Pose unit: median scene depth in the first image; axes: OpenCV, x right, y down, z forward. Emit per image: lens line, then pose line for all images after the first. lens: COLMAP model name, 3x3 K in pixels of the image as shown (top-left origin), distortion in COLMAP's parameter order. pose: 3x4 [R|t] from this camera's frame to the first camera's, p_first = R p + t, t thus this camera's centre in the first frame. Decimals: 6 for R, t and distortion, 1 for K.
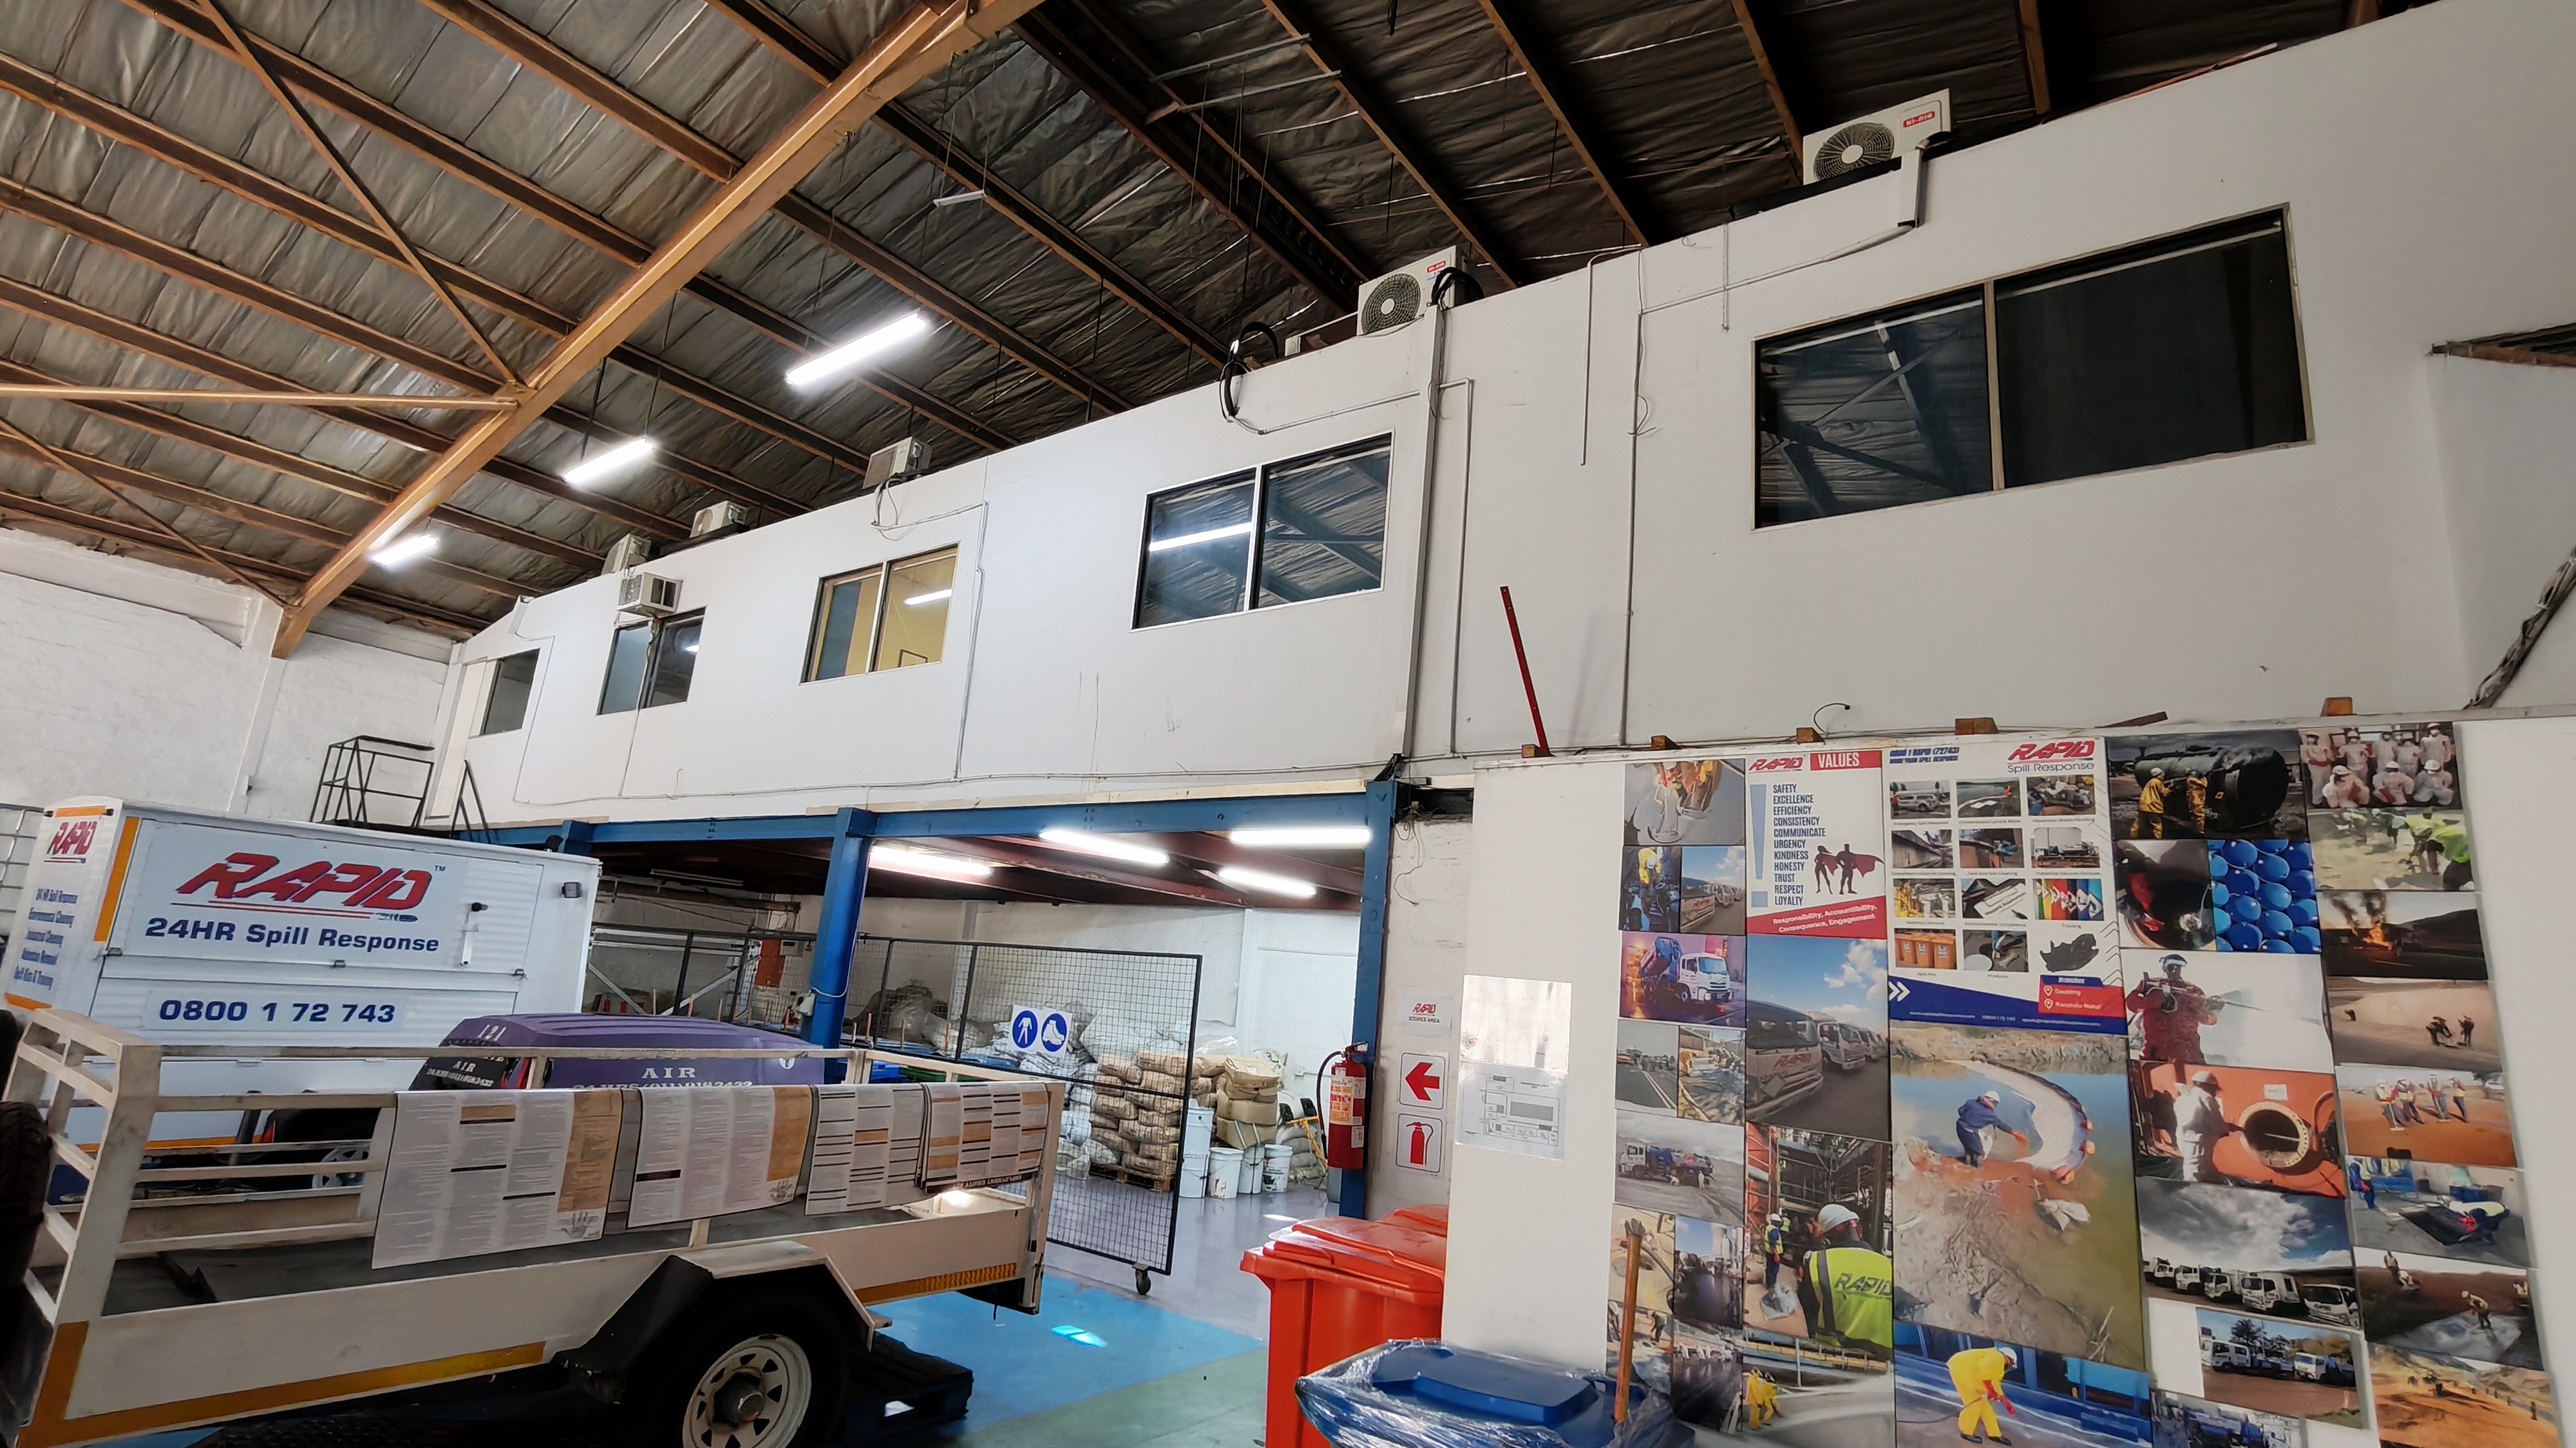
lens RADIAL K [[1179.8, 0, 1287.1], [0, 1179.8, 737.7], [0, 0, 1]] dist [0.000916, -0.001462]
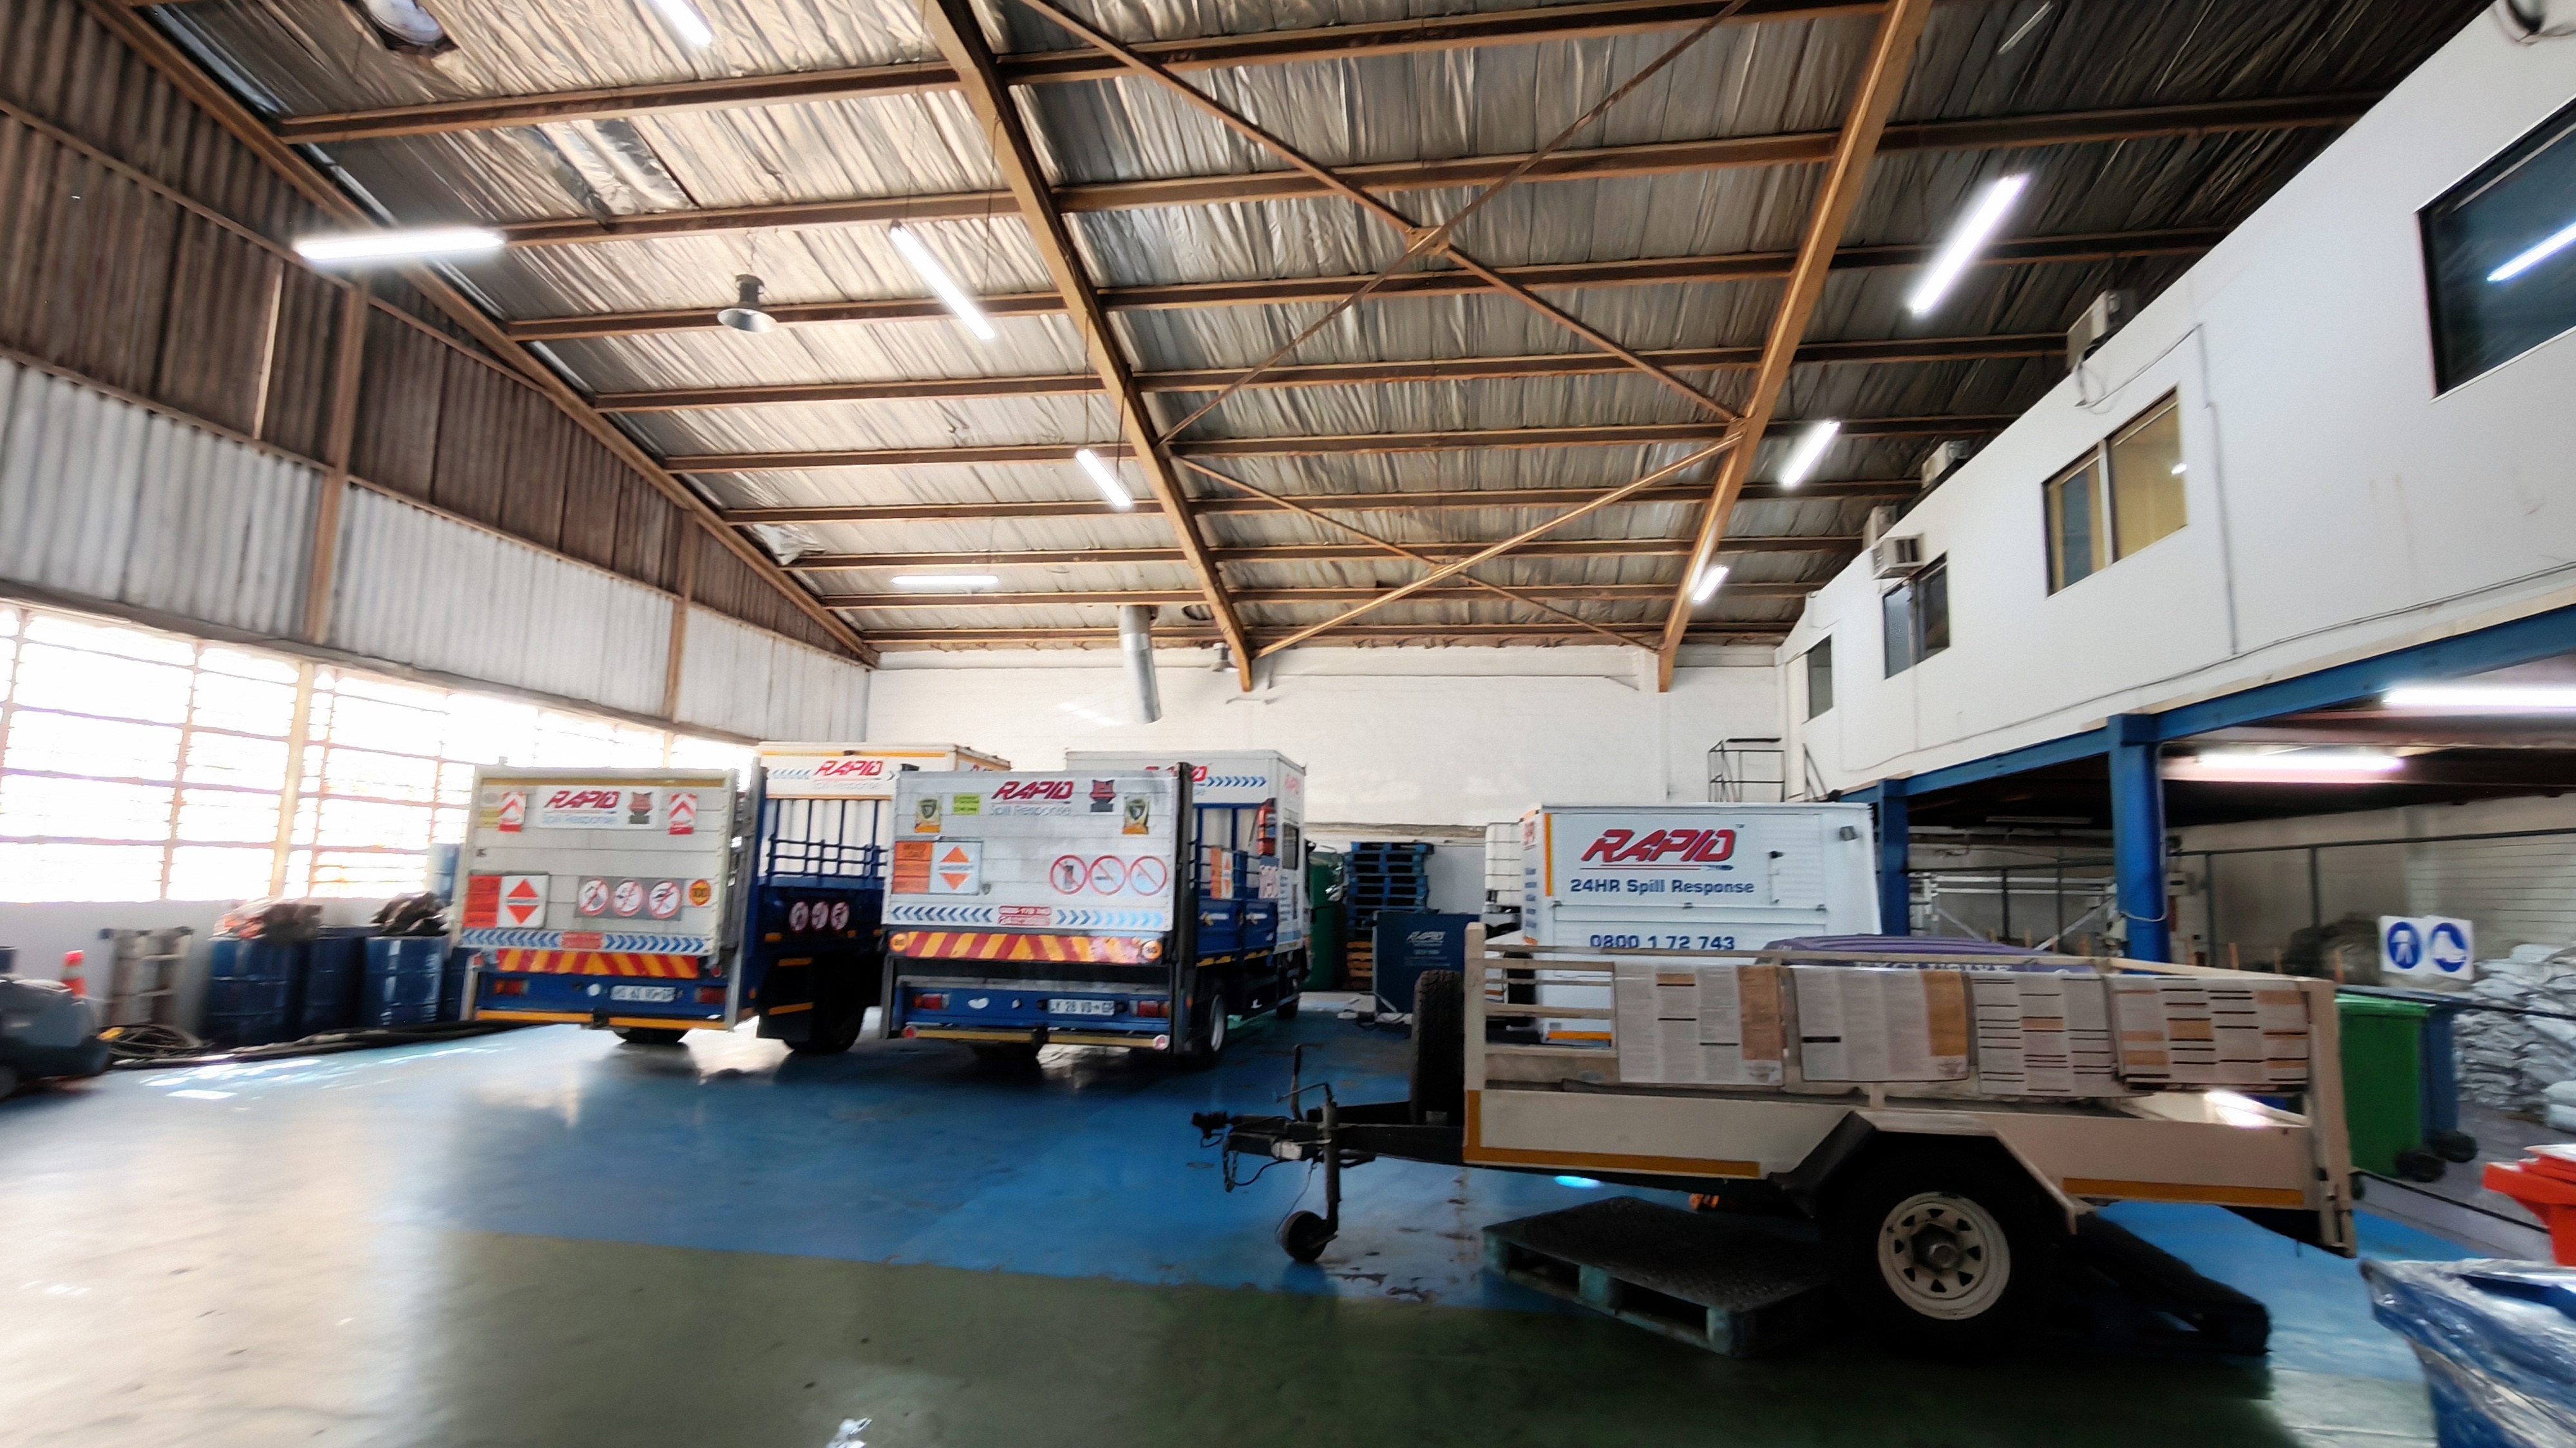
lens RADIAL K [[1179.8, 0, 1291.2], [0, 1179.8, 736.8], [0, 0, 1]] dist [0.000916, -0.001462]
pose [[0.465066, -0.181079, -0.866559, 0.148460], [0.203098, 0.974573, -0.094651, 0.041824], [0.861664, -0.131977, 0.490017, 0.006311]]
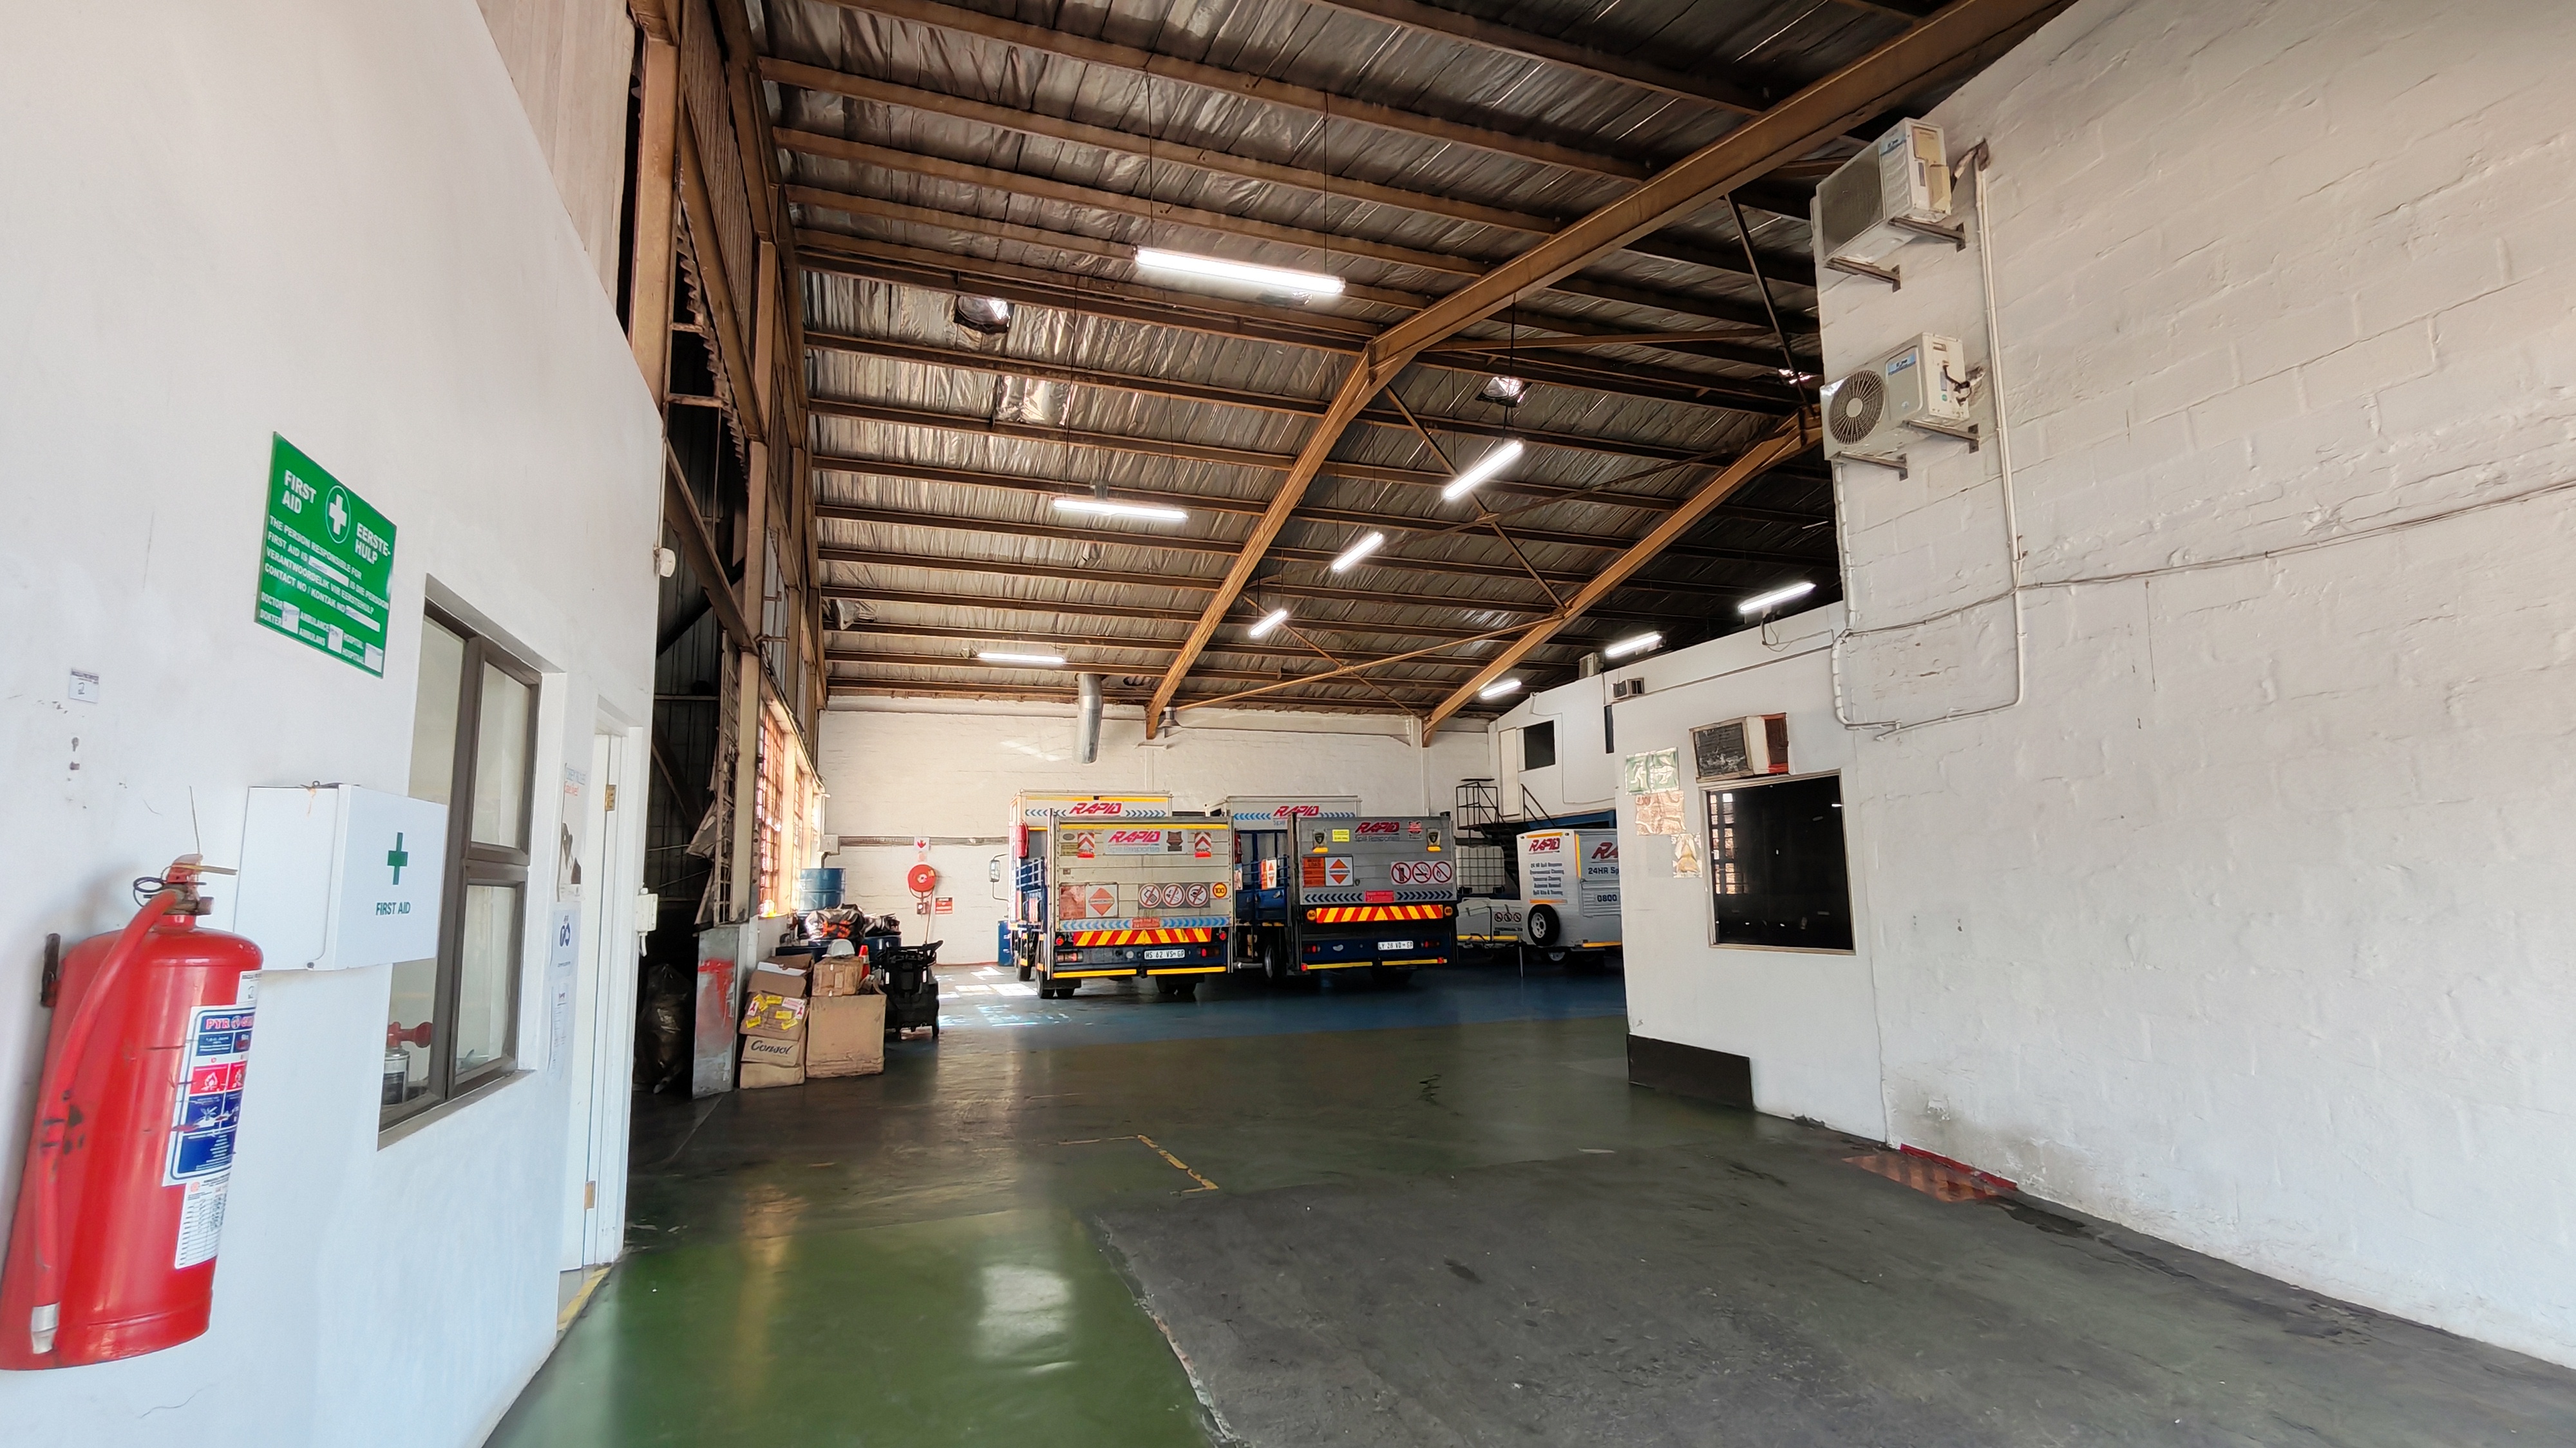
lens RADIAL K [[1179.8, 0, 1292.8], [0, 1179.8, 732.4], [0, 0, 1]] dist [0.000916, -0.001462]
pose [[0.825924, -0.169366, -0.537740, 0.049621], [0.201963, 0.979392, 0.001731, -0.281331], [0.526365, -0.110033, 0.843109, -1.550628]]
